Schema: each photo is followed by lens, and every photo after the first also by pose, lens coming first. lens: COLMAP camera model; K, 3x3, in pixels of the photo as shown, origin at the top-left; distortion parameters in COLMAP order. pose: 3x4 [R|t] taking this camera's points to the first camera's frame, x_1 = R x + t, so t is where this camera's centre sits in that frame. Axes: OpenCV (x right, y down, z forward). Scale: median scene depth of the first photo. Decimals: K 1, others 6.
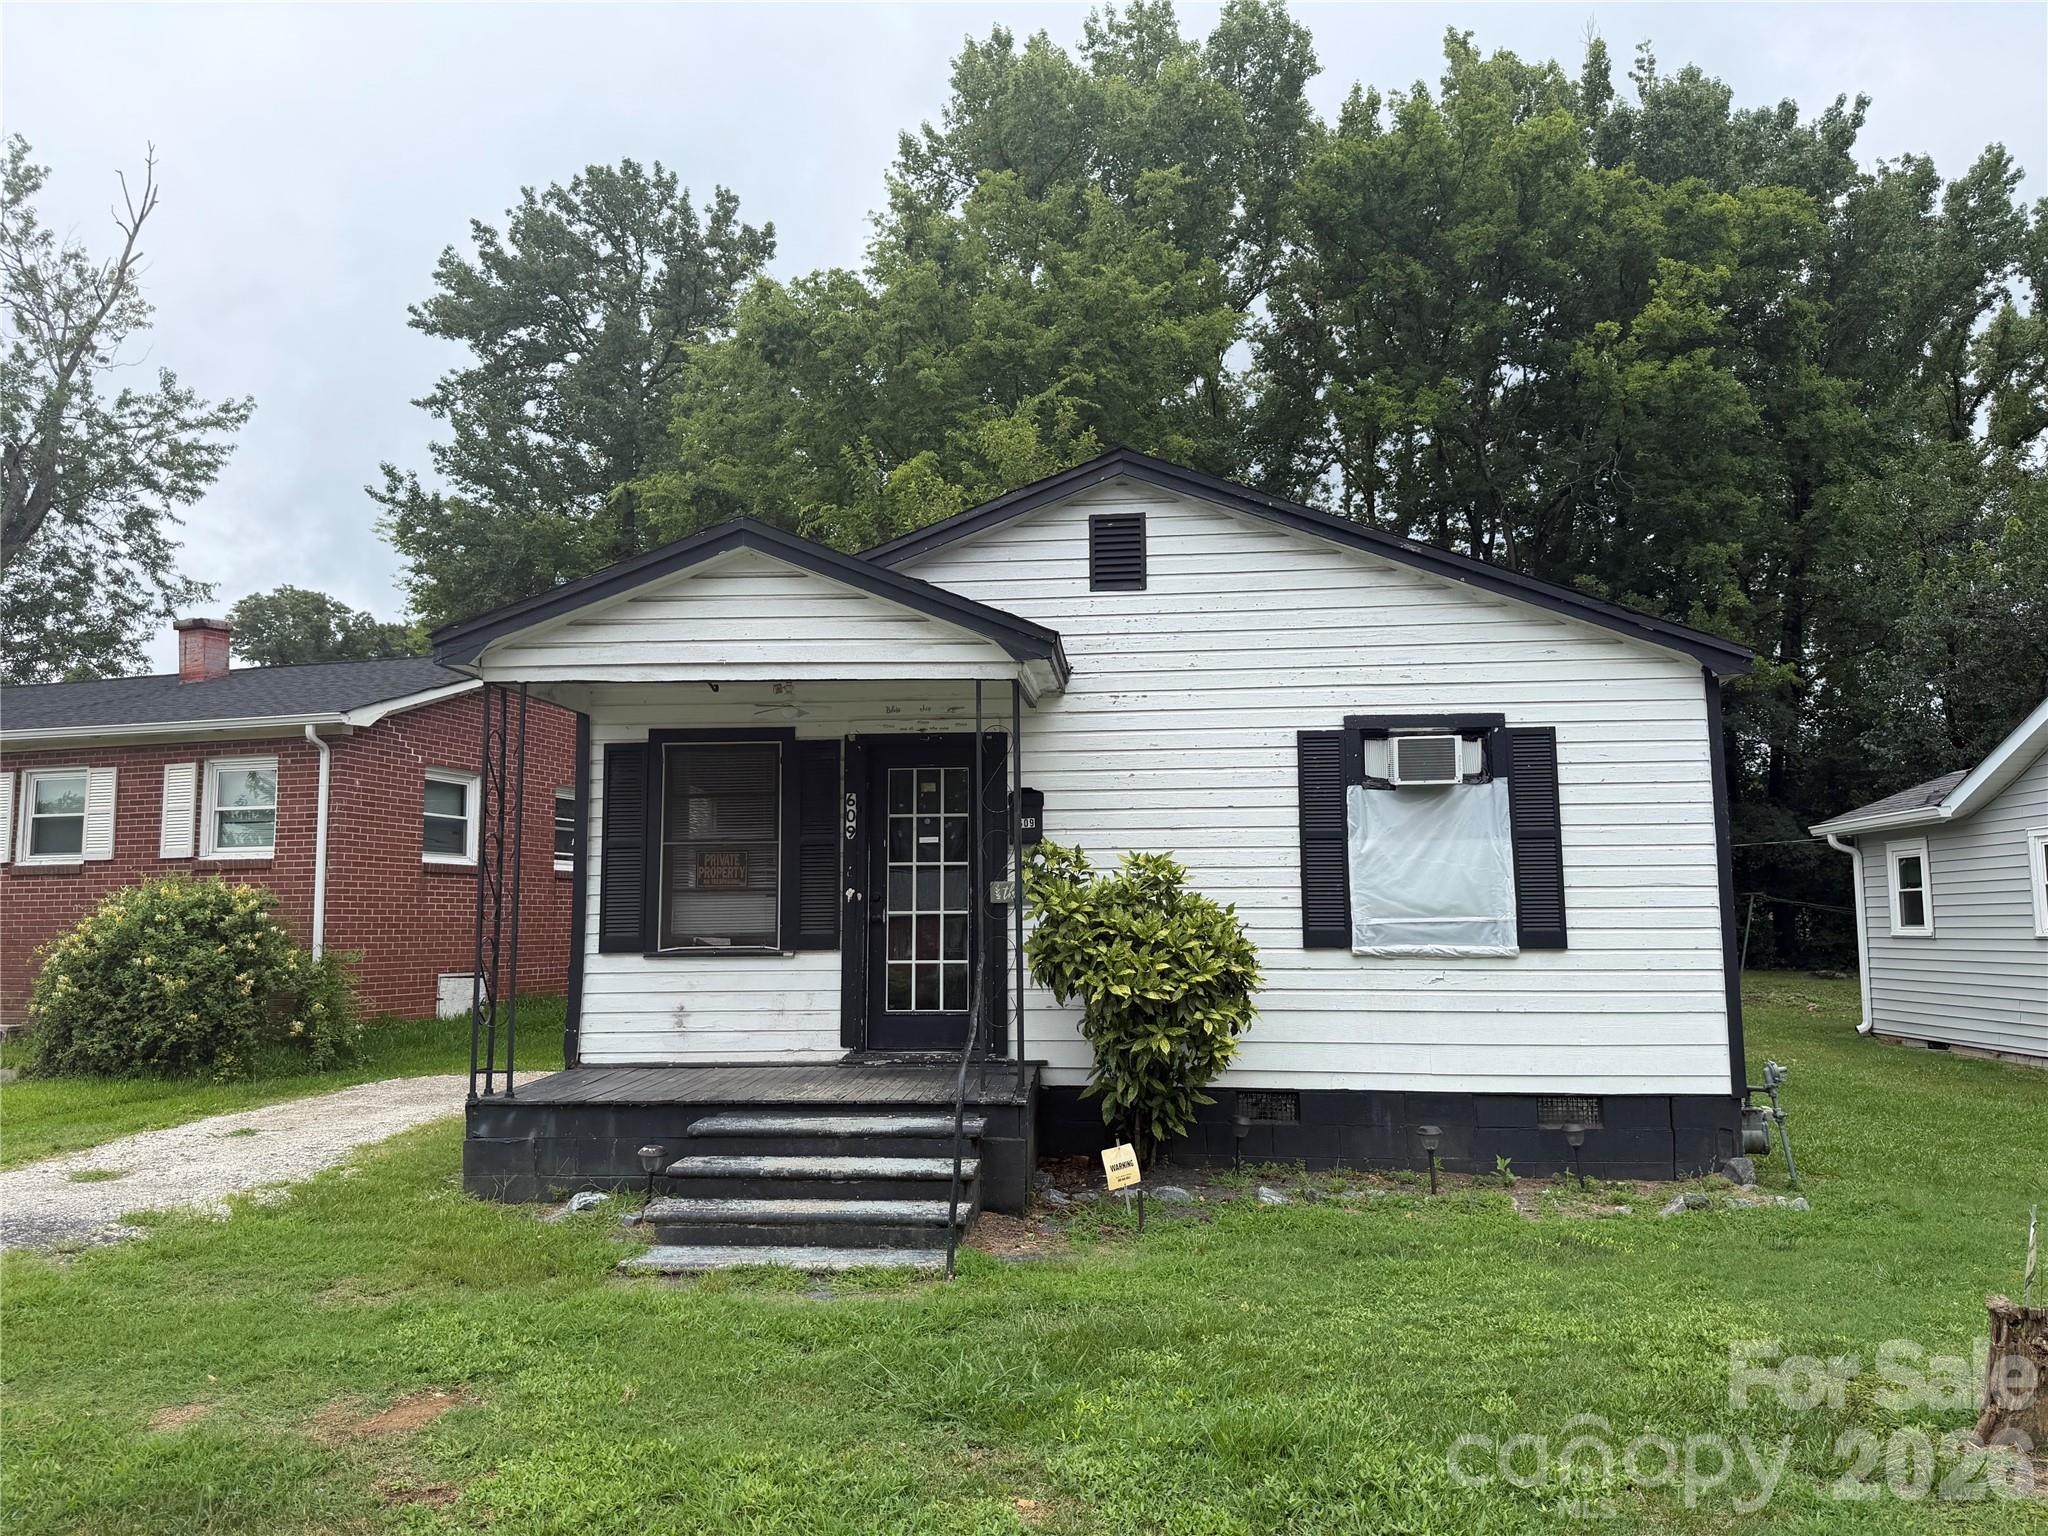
lens RADIAL K [[1466.5, 0, 1024.0], [0, 1466.5, 768.0], [0, 0, 1]] dist [0.155562, -0.289210]
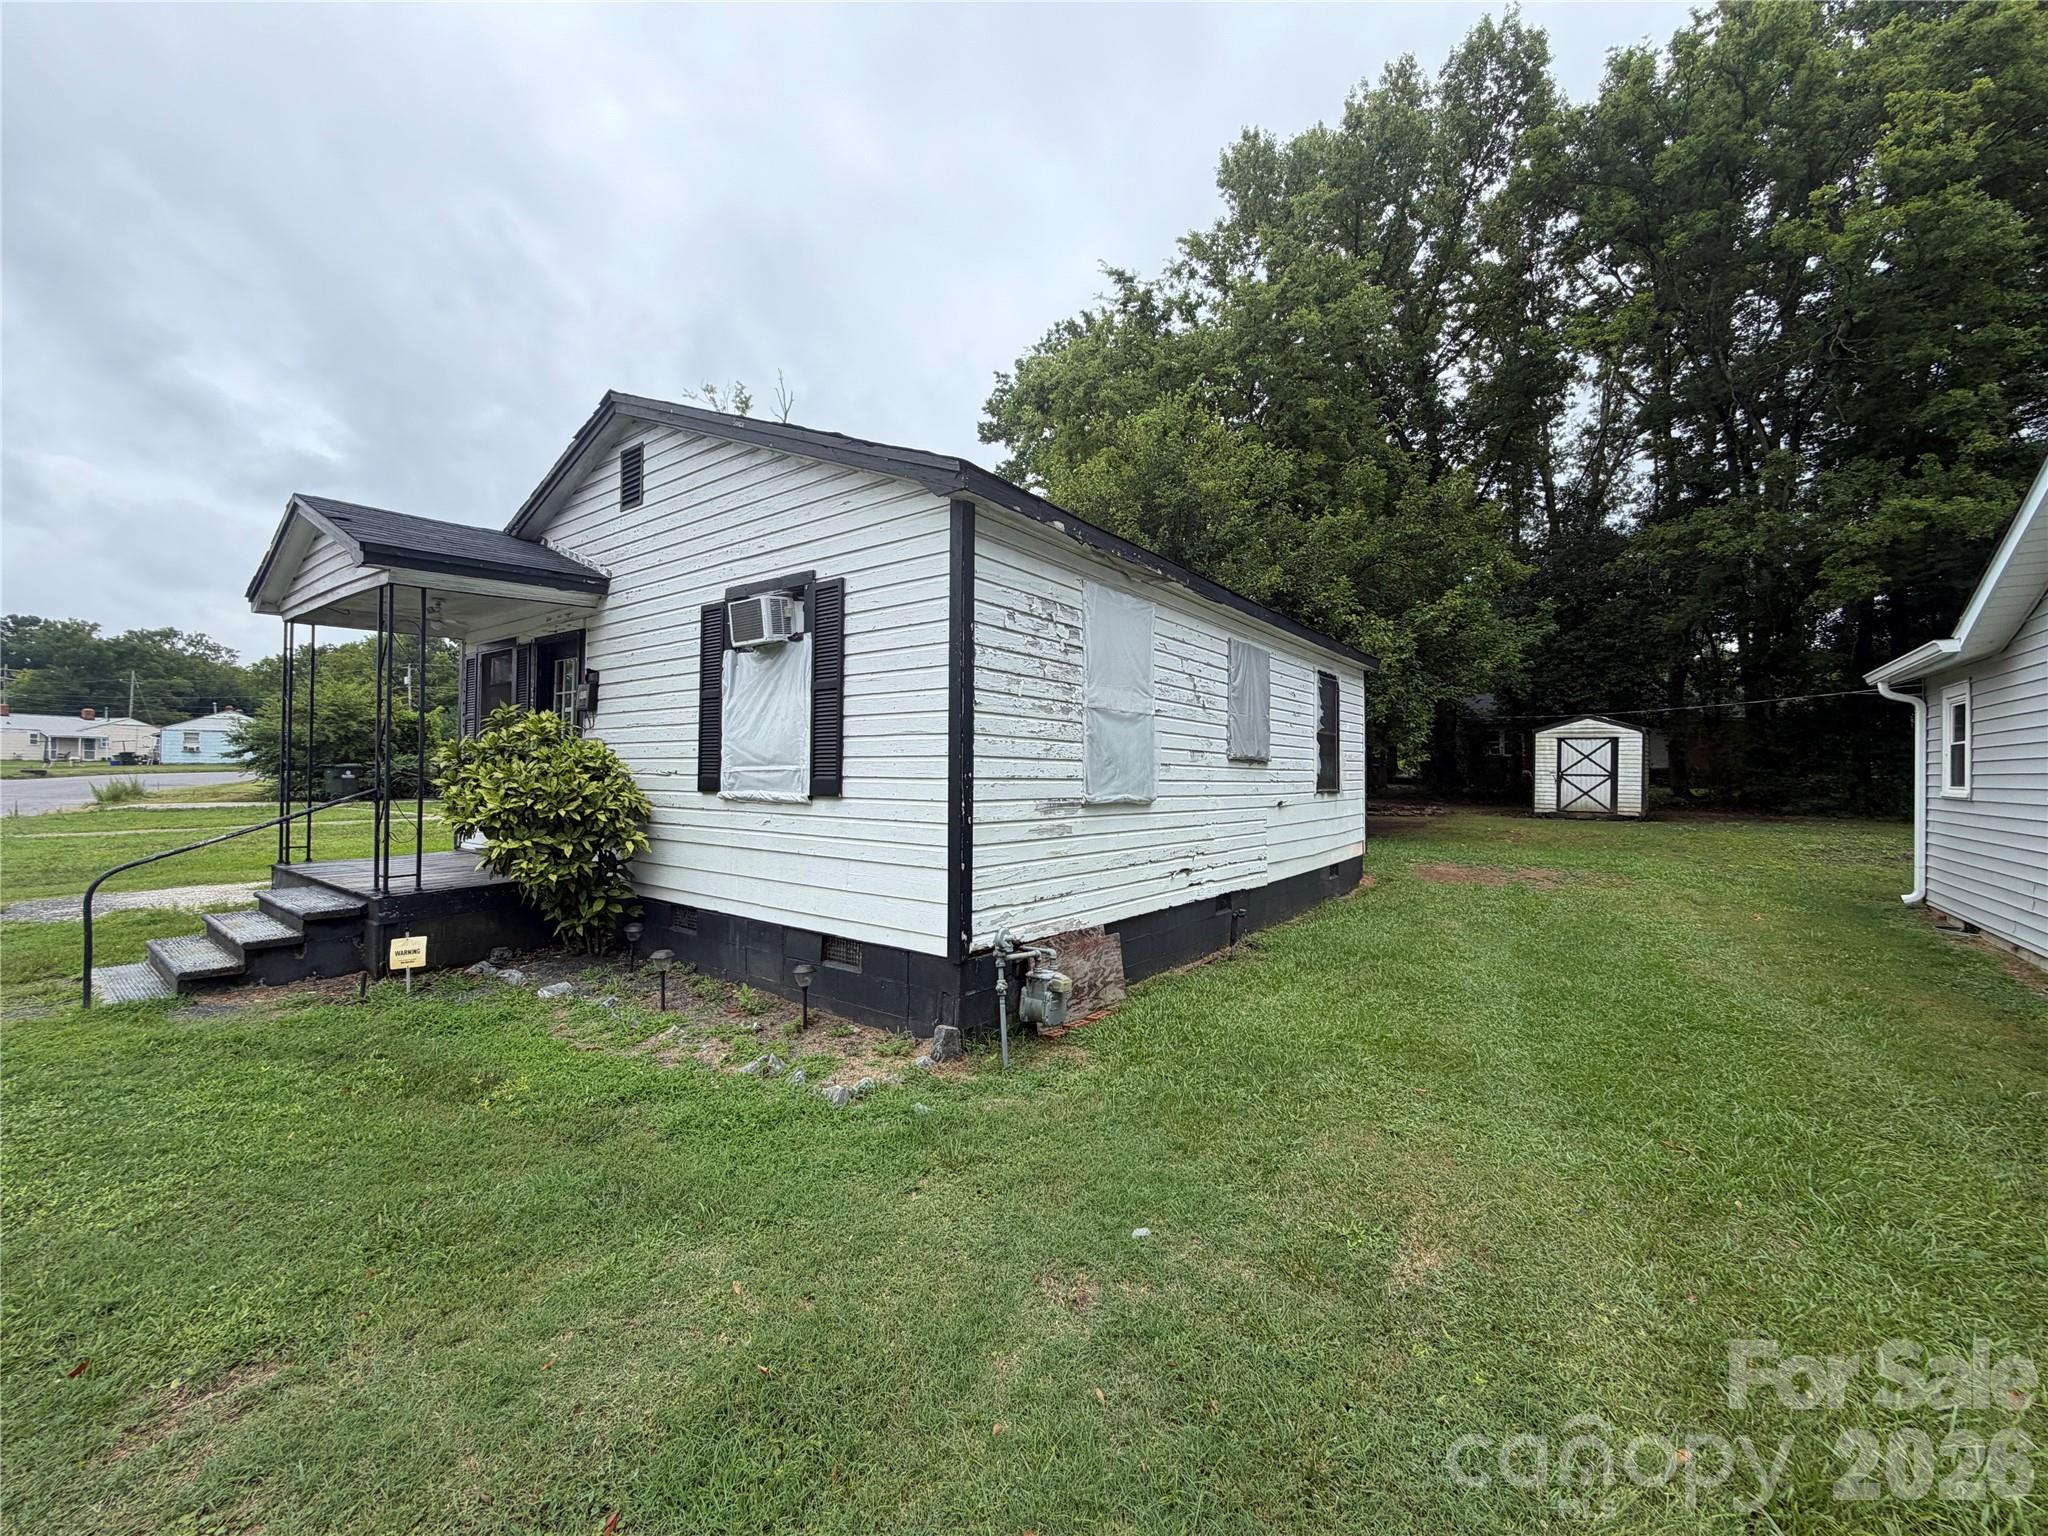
lens RADIAL K [[833.1, 0, 1024.0], [0, 833.1, 768.0], [0, 0, 1]] dist [0.001194, 0.000346]
pose [[0.833806, 0.010162, -0.551964, 0.769418], [0.045478, 0.995168, 0.087021, 0.056530], [0.550181, -0.097661, 0.829315, 0.588337]]
